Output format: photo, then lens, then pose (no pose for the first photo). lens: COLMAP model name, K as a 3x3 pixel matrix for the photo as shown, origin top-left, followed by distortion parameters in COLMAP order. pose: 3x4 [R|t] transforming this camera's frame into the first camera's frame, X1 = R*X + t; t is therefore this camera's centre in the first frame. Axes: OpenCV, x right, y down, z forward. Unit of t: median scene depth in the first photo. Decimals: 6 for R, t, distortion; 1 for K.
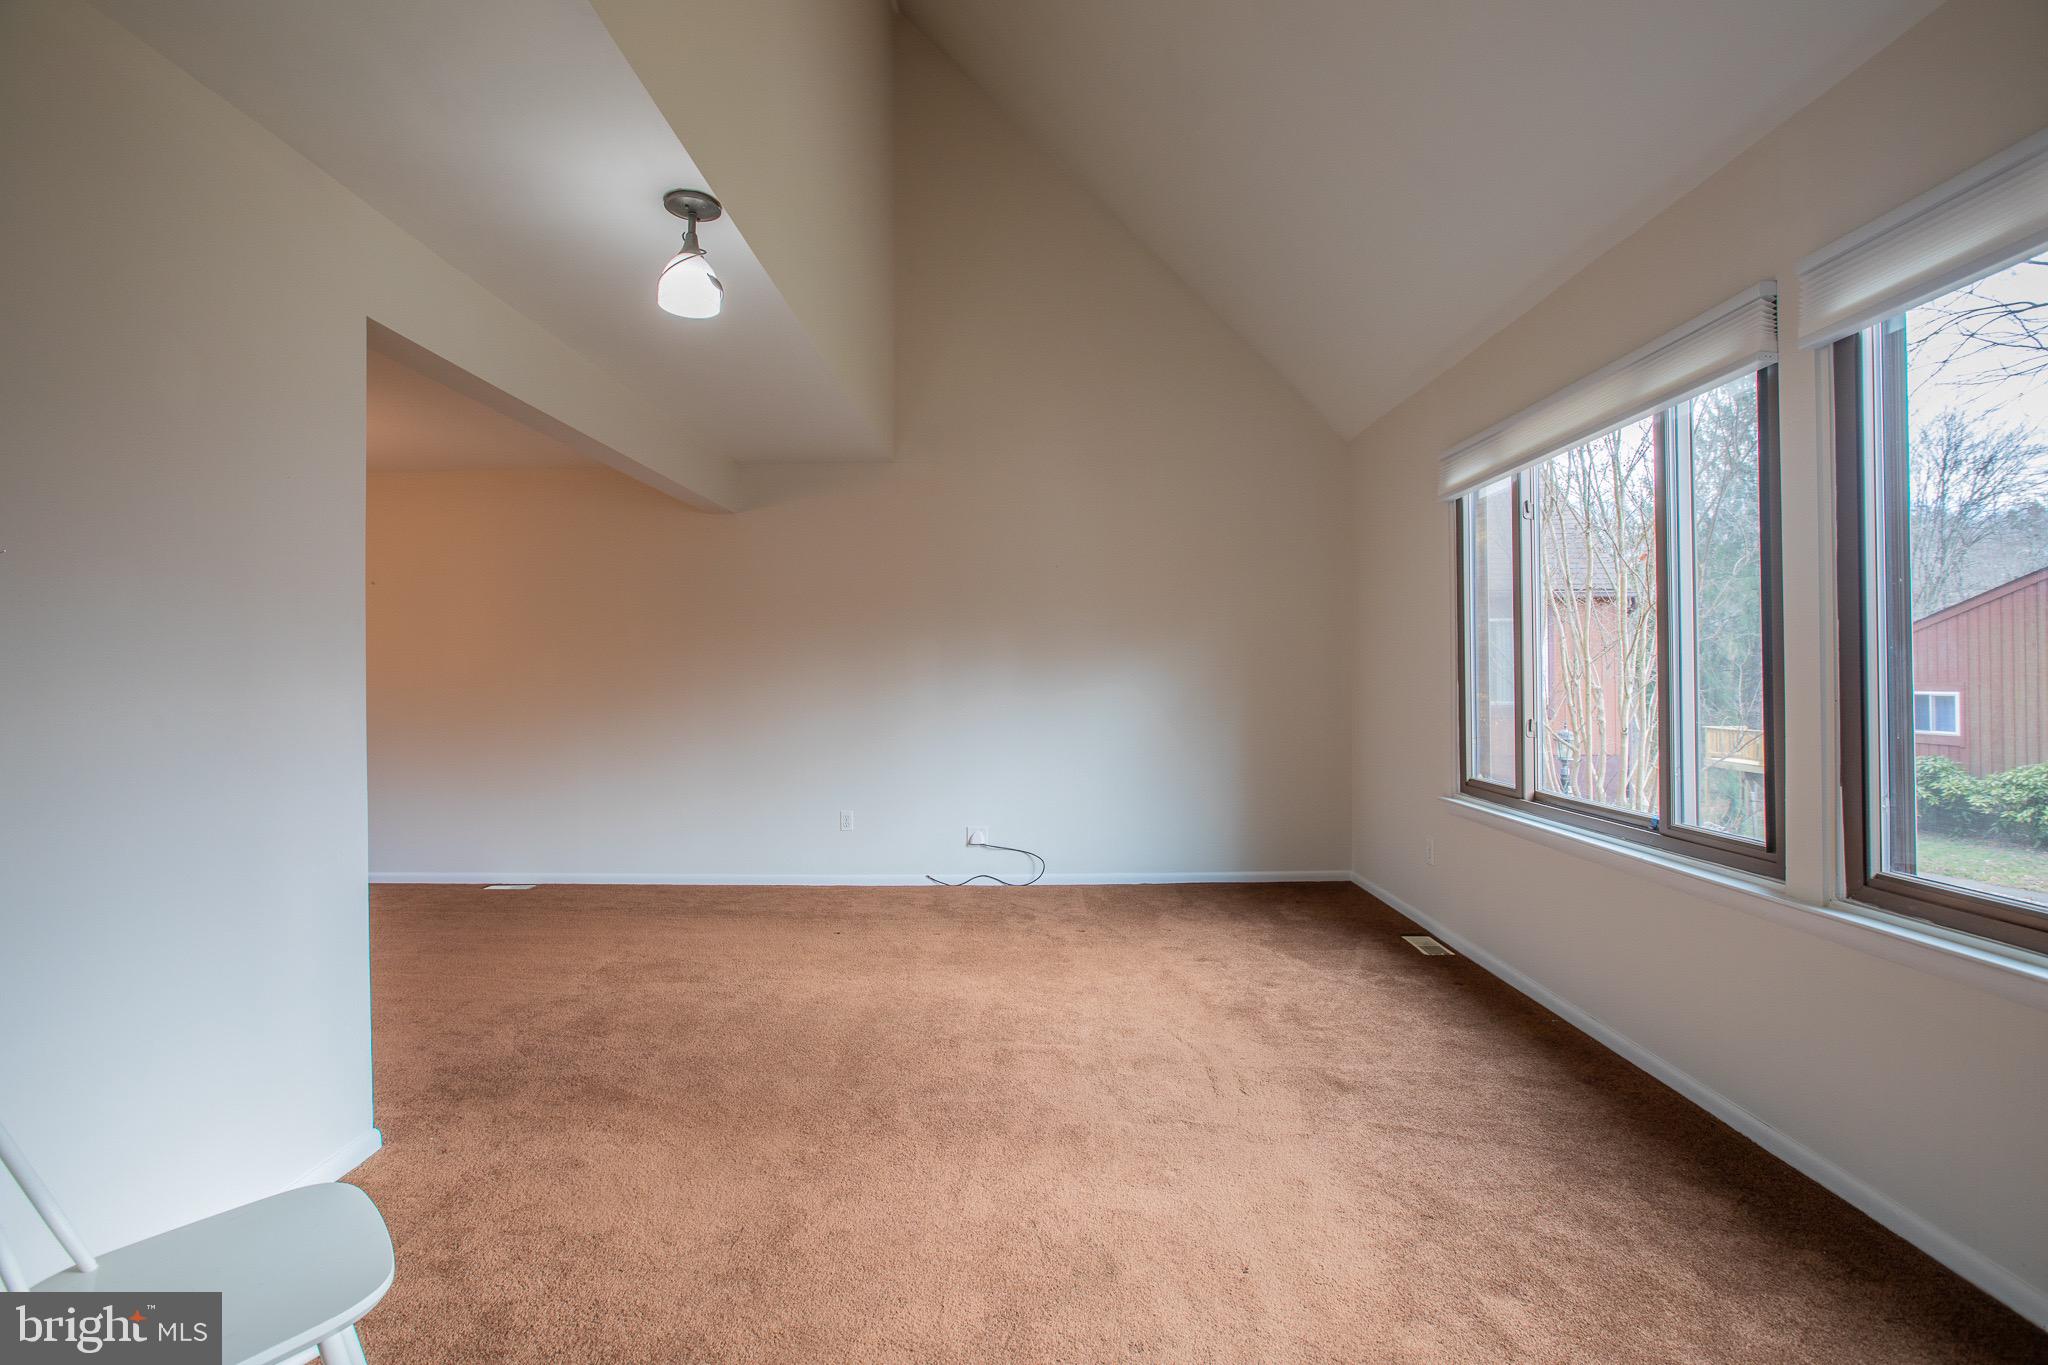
lens RADIAL K [[925.8, 0, 1013.6], [0, 925.8, 672.0], [0, 0, 1]] dist [-0.038282, 0.001264]
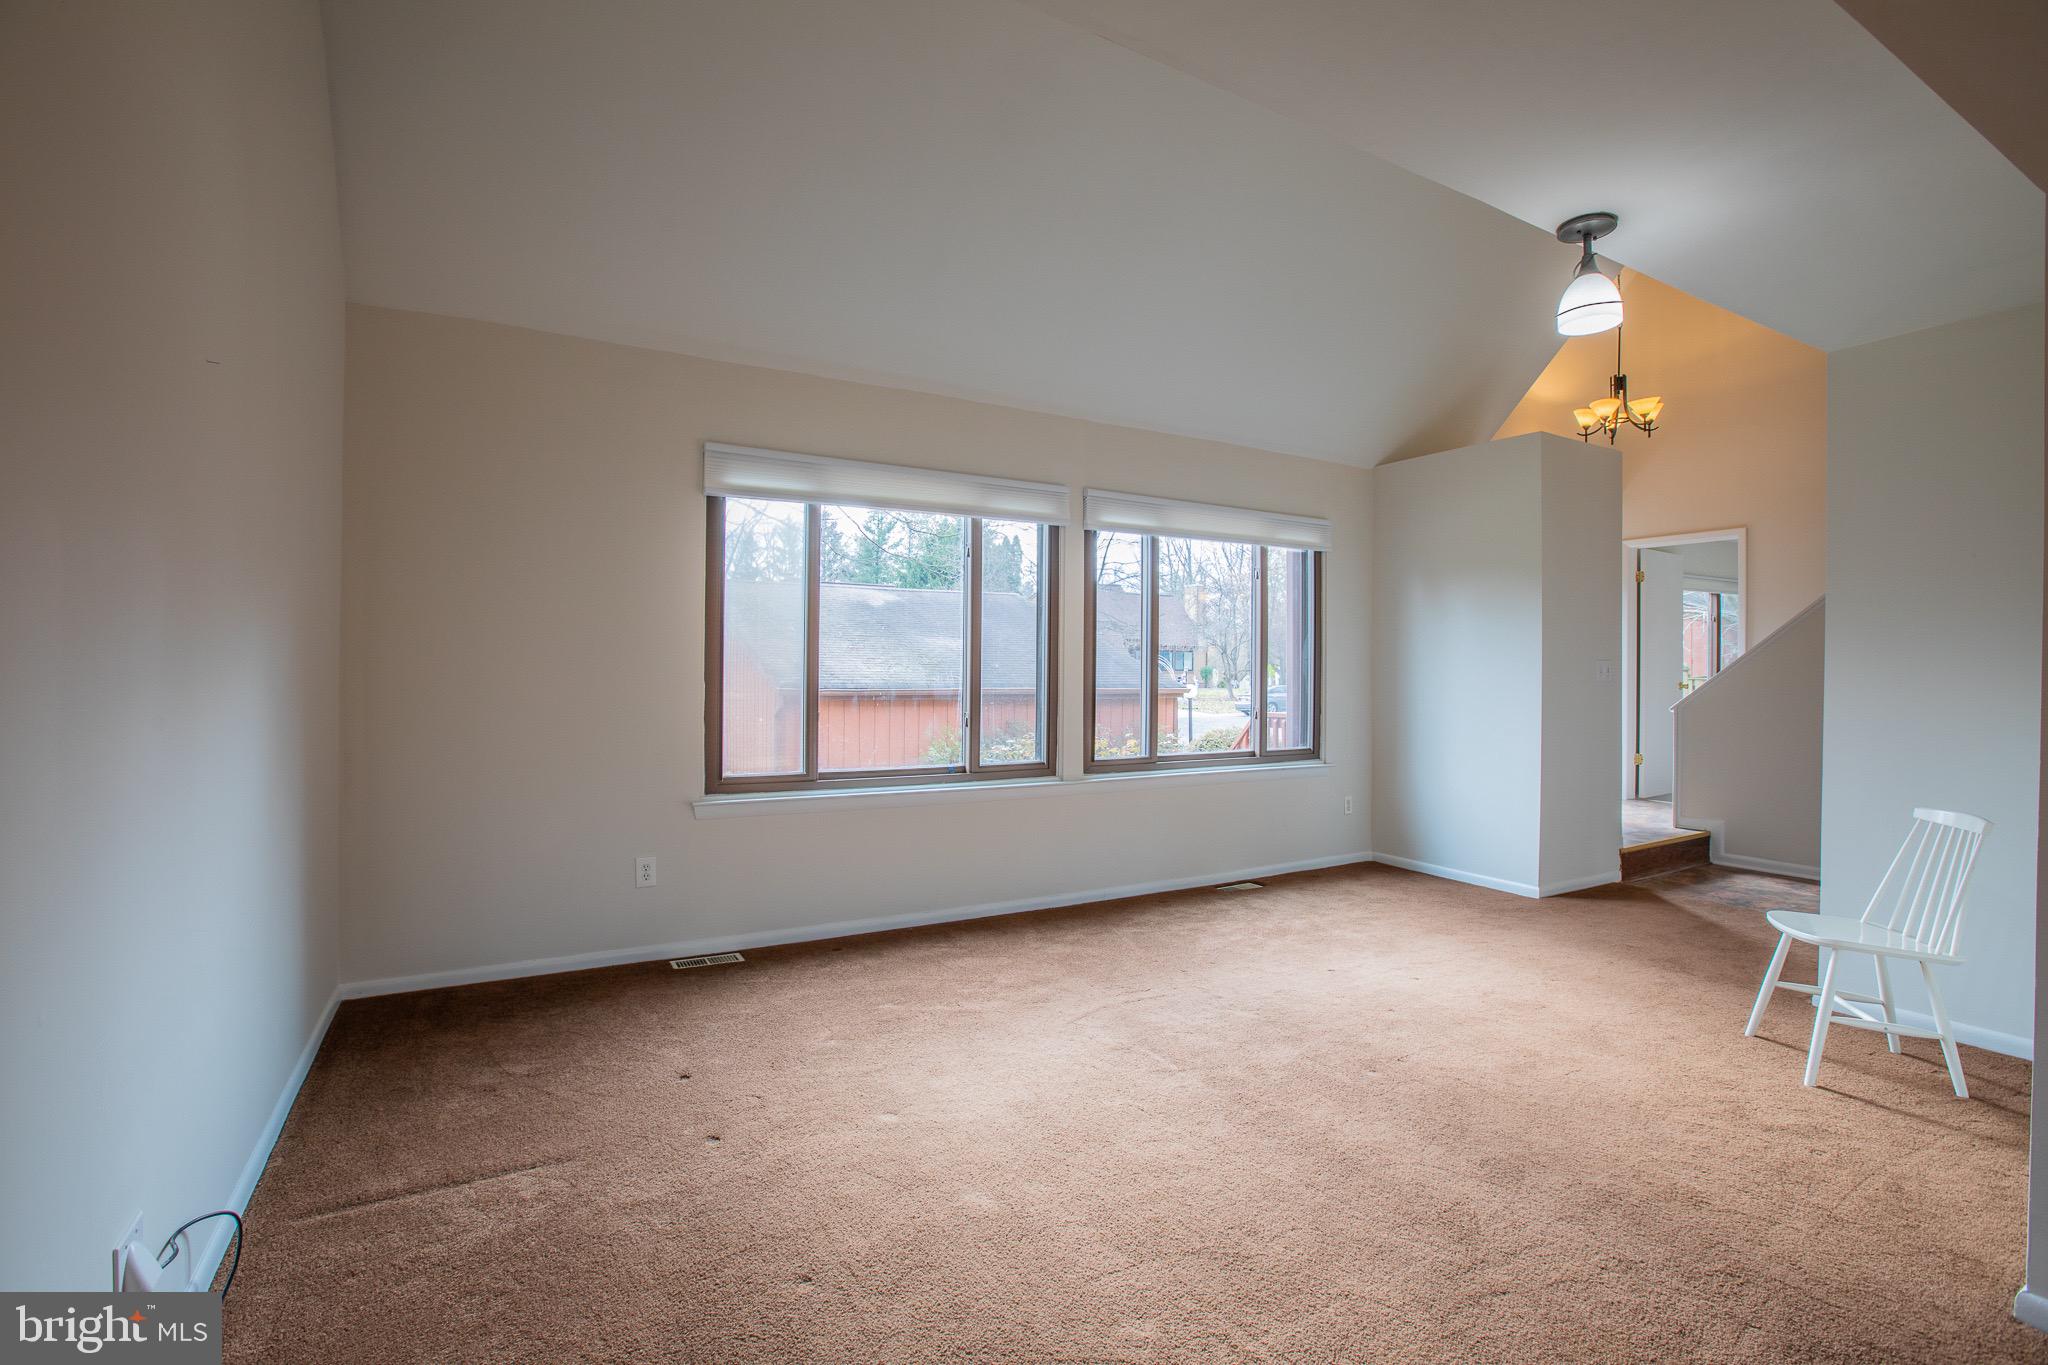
lens RADIAL K [[925.8, 0, 1013.6], [0, 925.8, 672.0], [0, 0, 1]] dist [-0.038282, 0.001264]
pose [[-0.507721, 0.001020, 0.861521, -0.849711], [-0.007383, 0.999957, -0.005535, 0.004293], [-0.861490, -0.009170, -0.507692, 1.951121]]
